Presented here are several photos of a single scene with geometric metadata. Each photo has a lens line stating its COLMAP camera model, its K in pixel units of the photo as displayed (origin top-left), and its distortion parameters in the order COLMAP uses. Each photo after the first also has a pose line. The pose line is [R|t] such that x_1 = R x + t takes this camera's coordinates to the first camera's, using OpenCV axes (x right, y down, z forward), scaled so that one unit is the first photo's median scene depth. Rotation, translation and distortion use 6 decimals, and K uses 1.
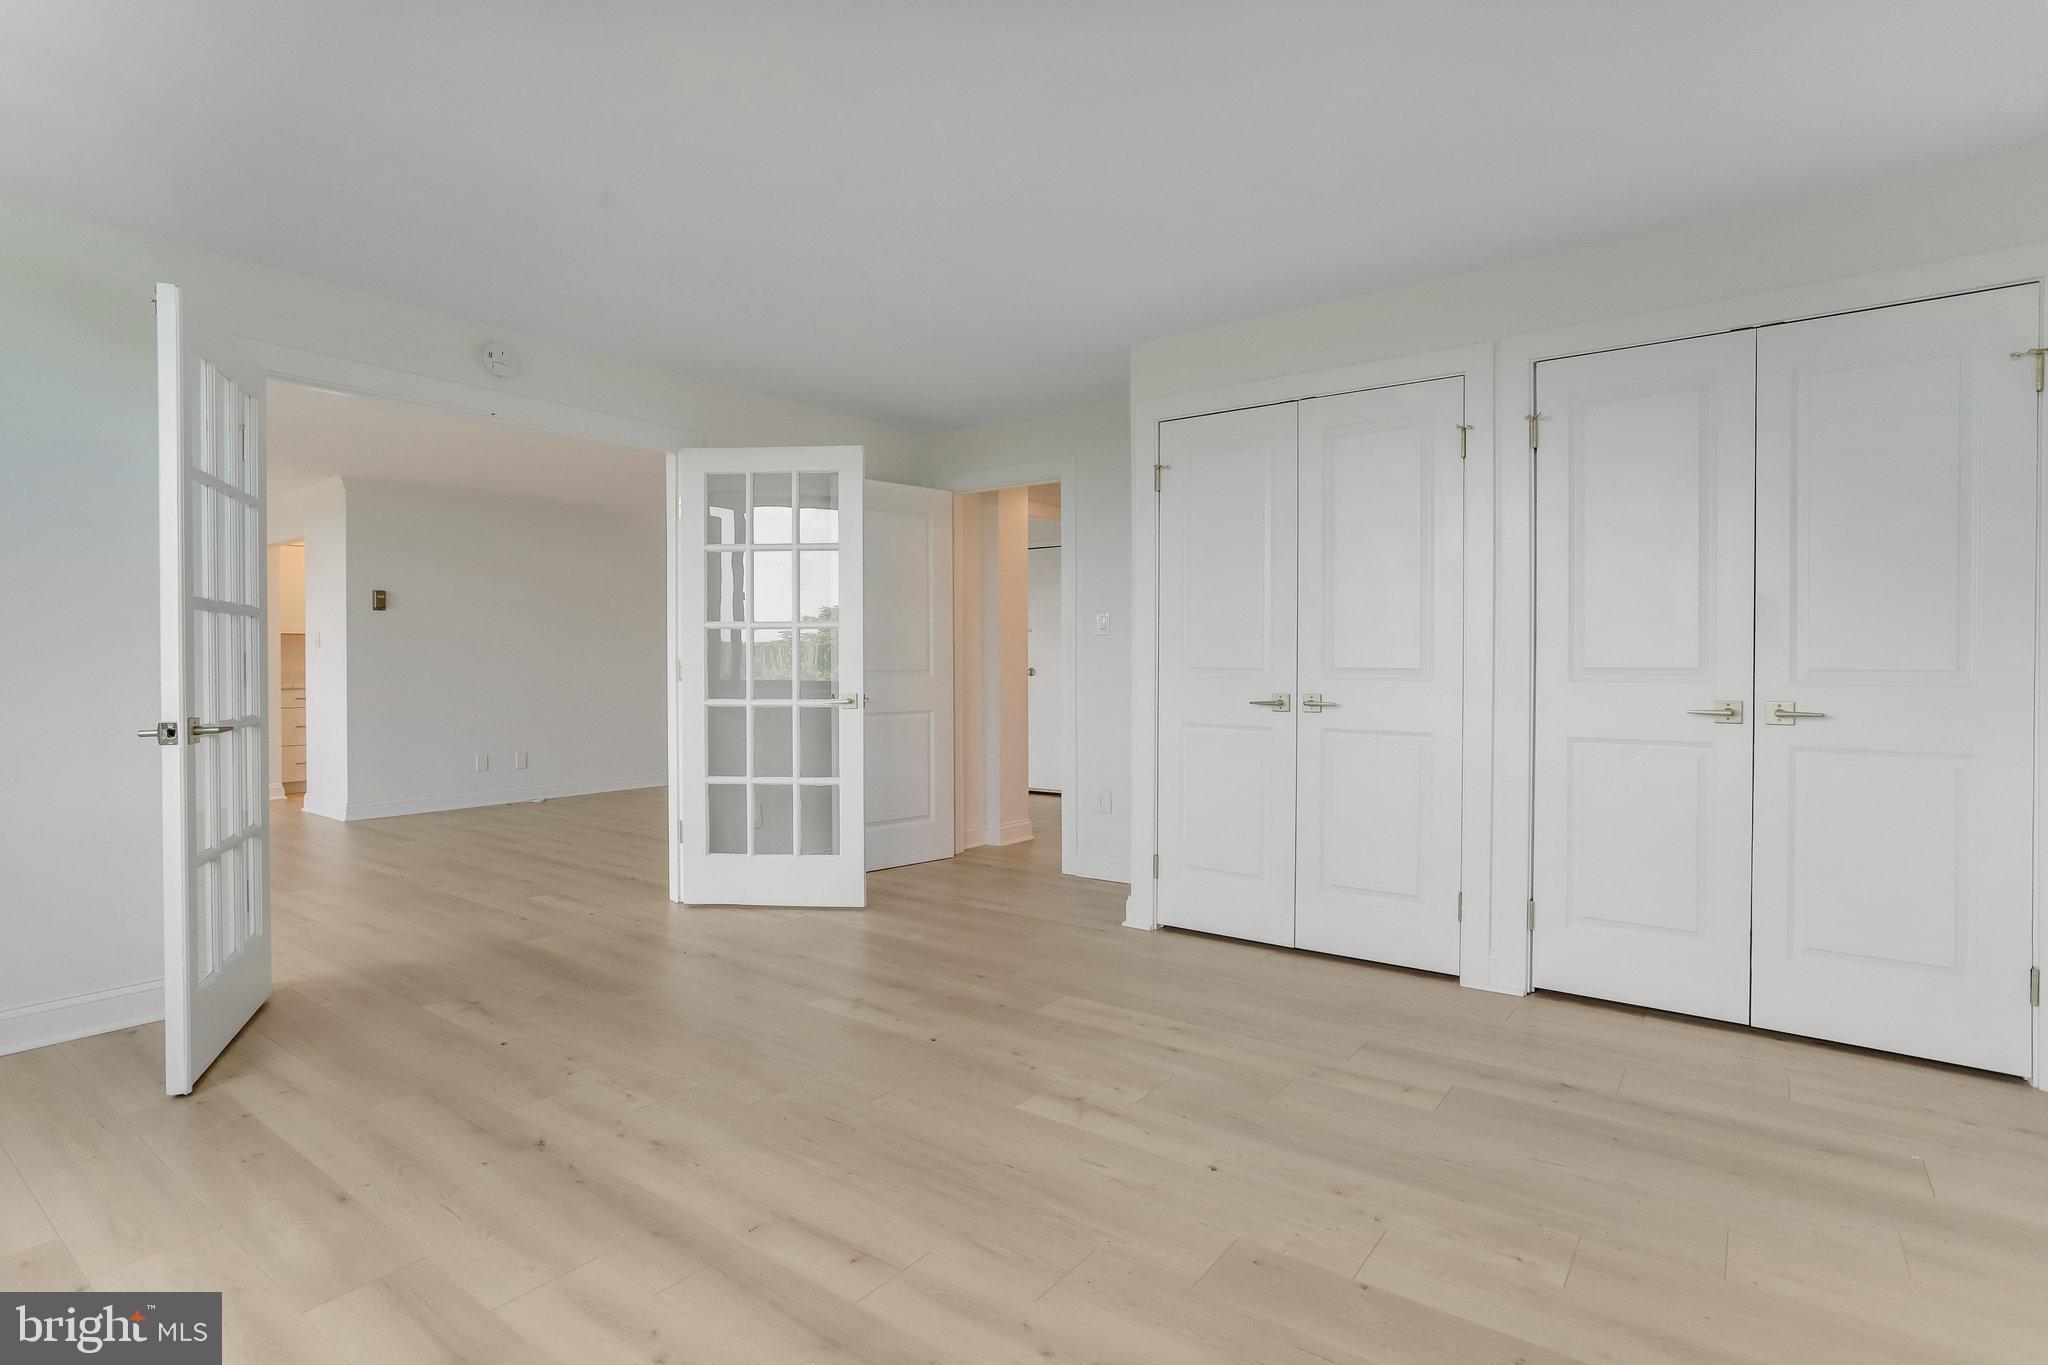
lens RADIAL K [[980.8, 0, 1025.1], [0, 980.8, 678.2], [0, 0, 1]] dist [-0.056801, 0.032122]
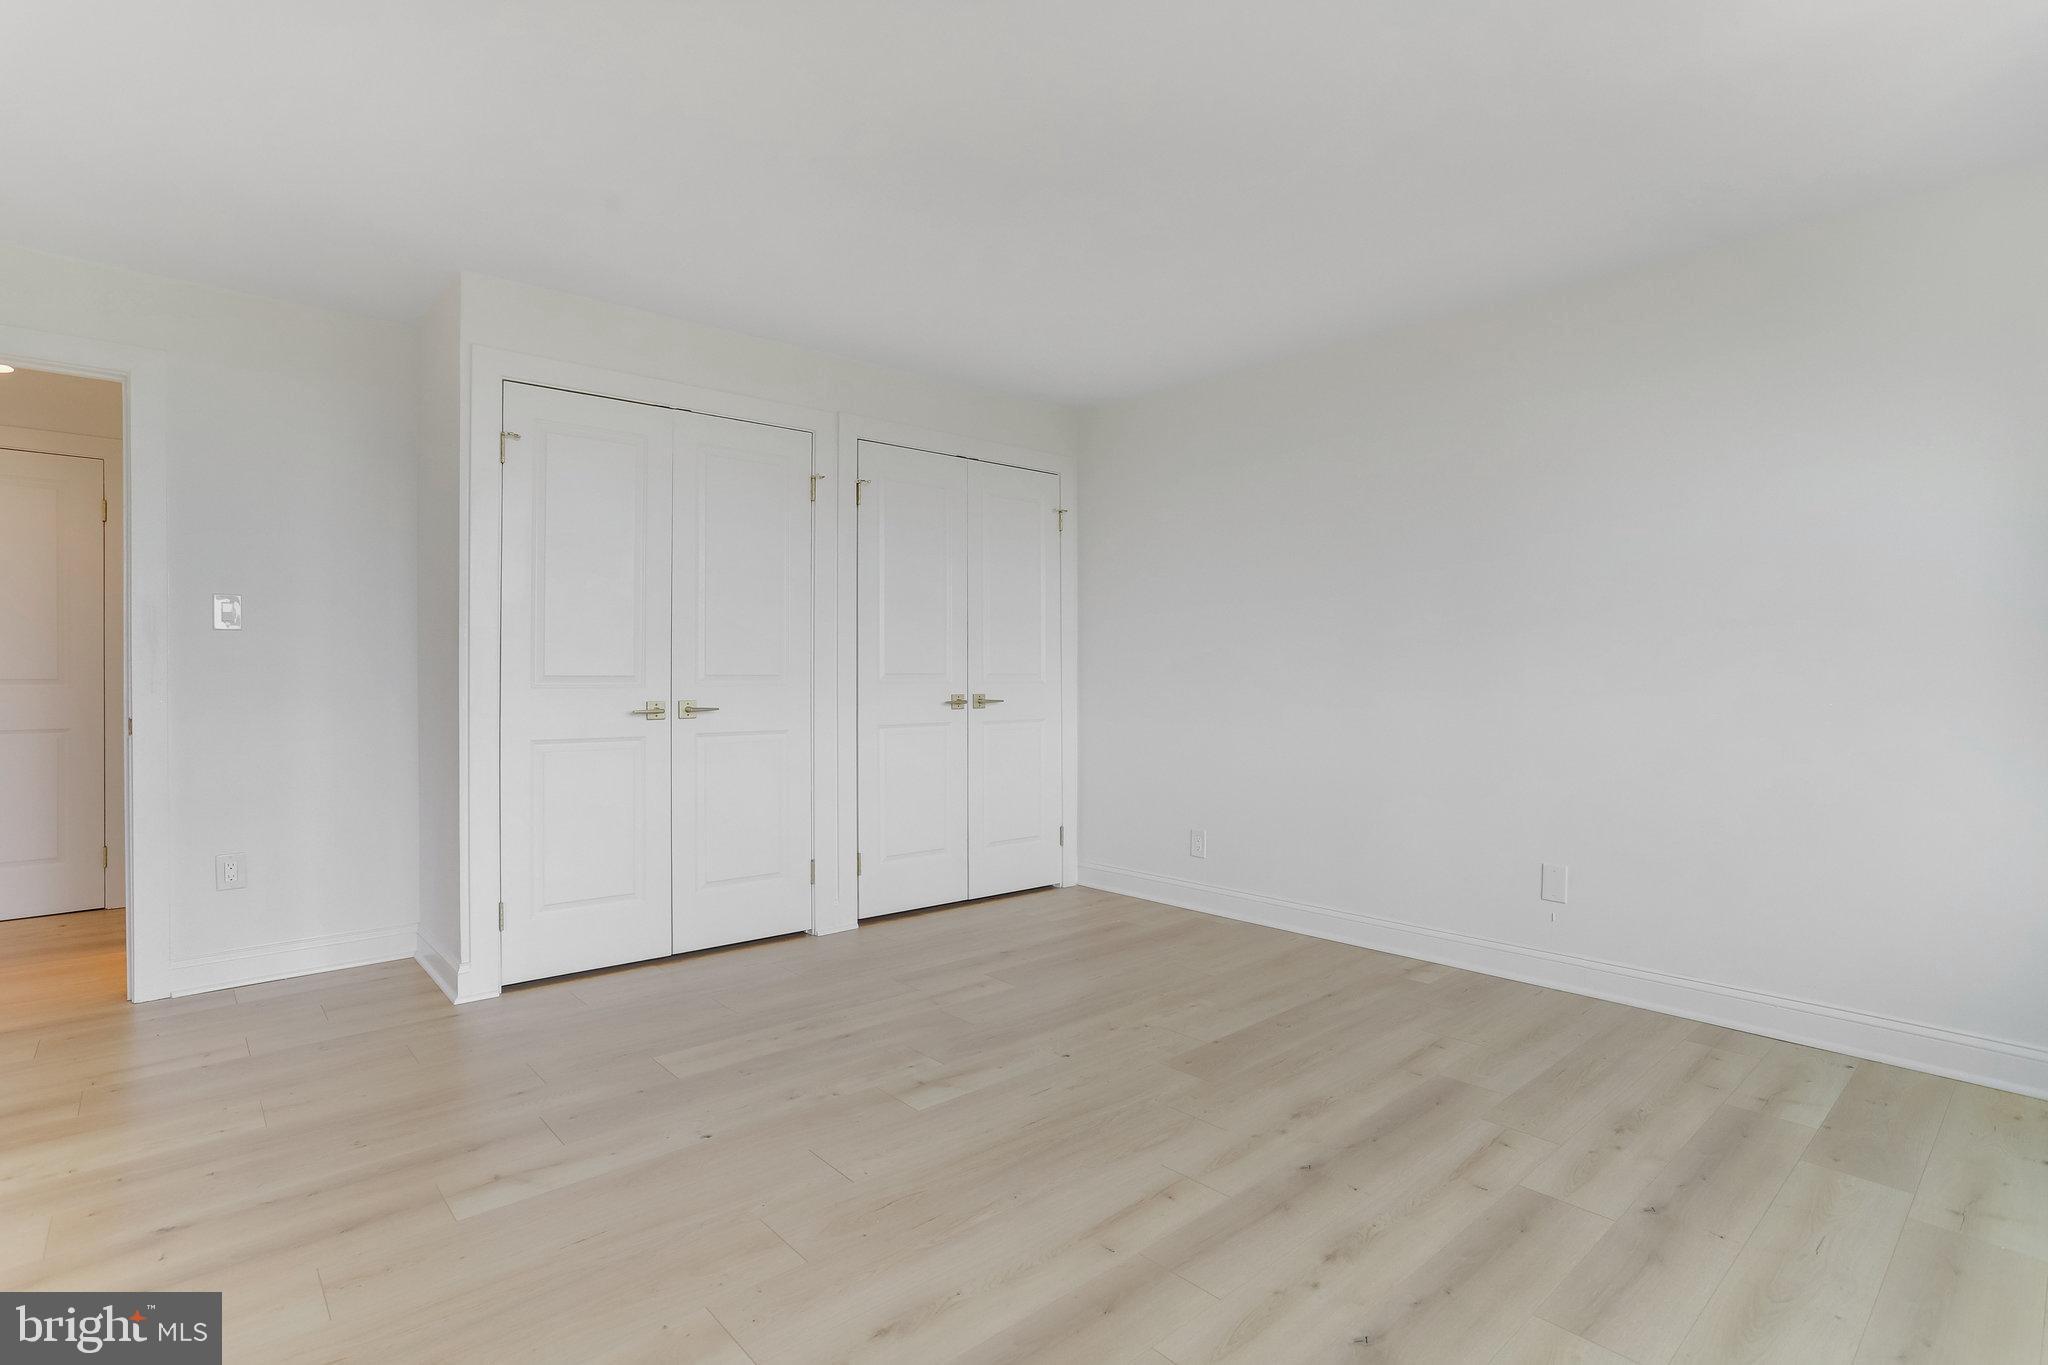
lens RADIAL K [[980.8, 0, 1025.1], [0, 980.8, 678.2], [0, 0, 1]] dist [-0.056801, 0.032122]
pose [[0.219132, -0.006683, 0.975672, -0.535109], [0.015177, 0.999879, 0.003440, -0.004578], [-0.975577, 0.014054, 0.219207, 0.368929]]
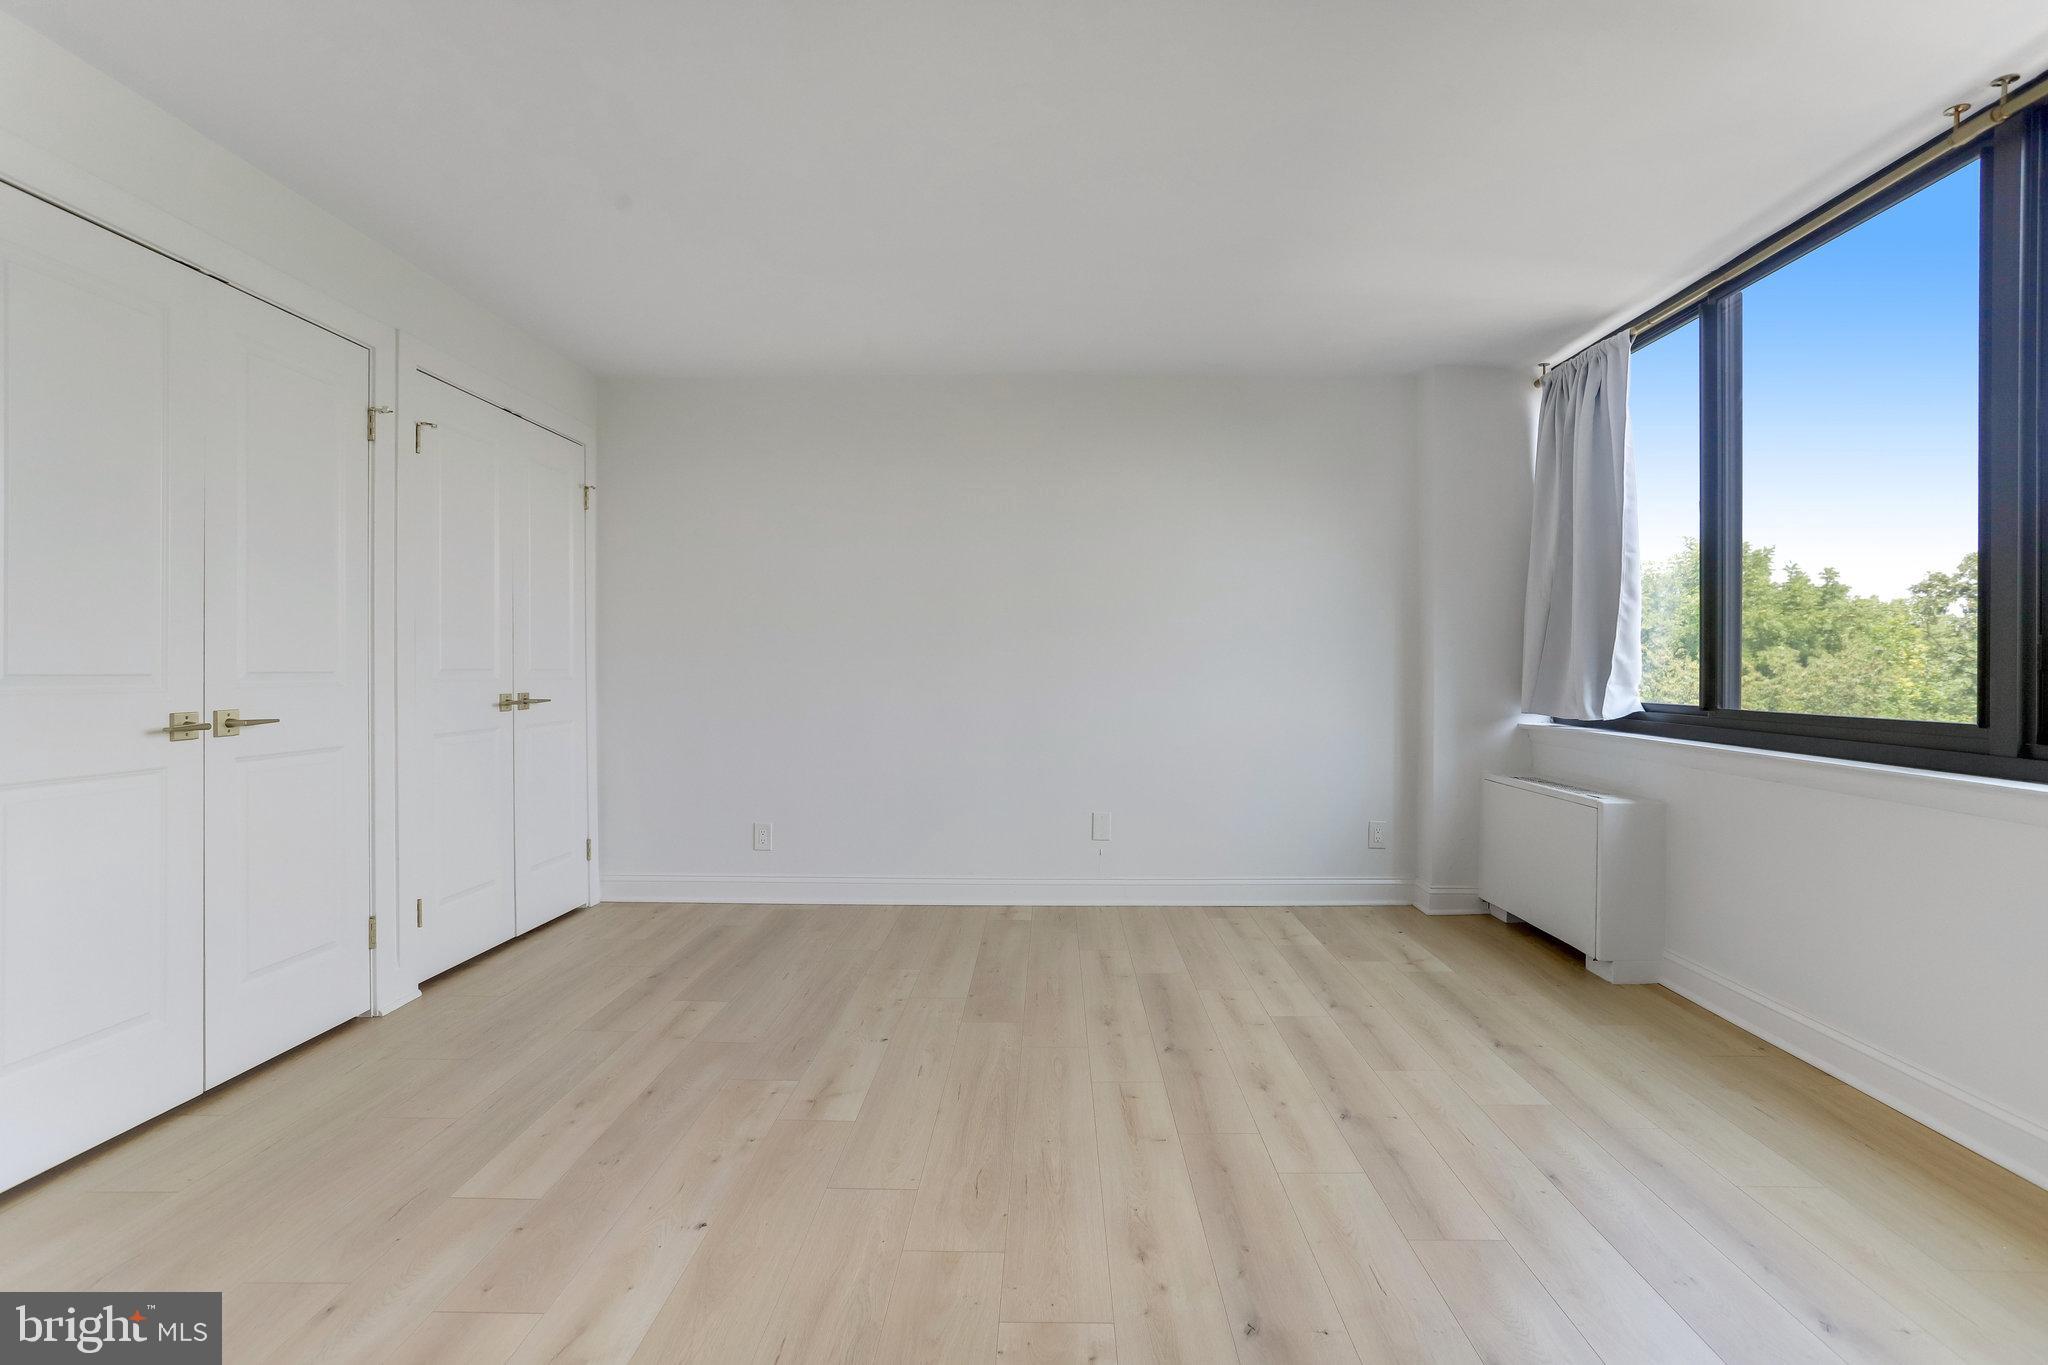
lens RADIAL K [[980.8, 0, 1025.1], [0, 980.8, 678.2], [0, 0, 1]] dist [-0.056801, 0.032122]
pose [[-0.564669, -0.013374, 0.825209, -0.504069], [0.008762, 0.999715, 0.022197, -0.013975], [-0.825271, 0.019765, -0.564391, 0.776339]]
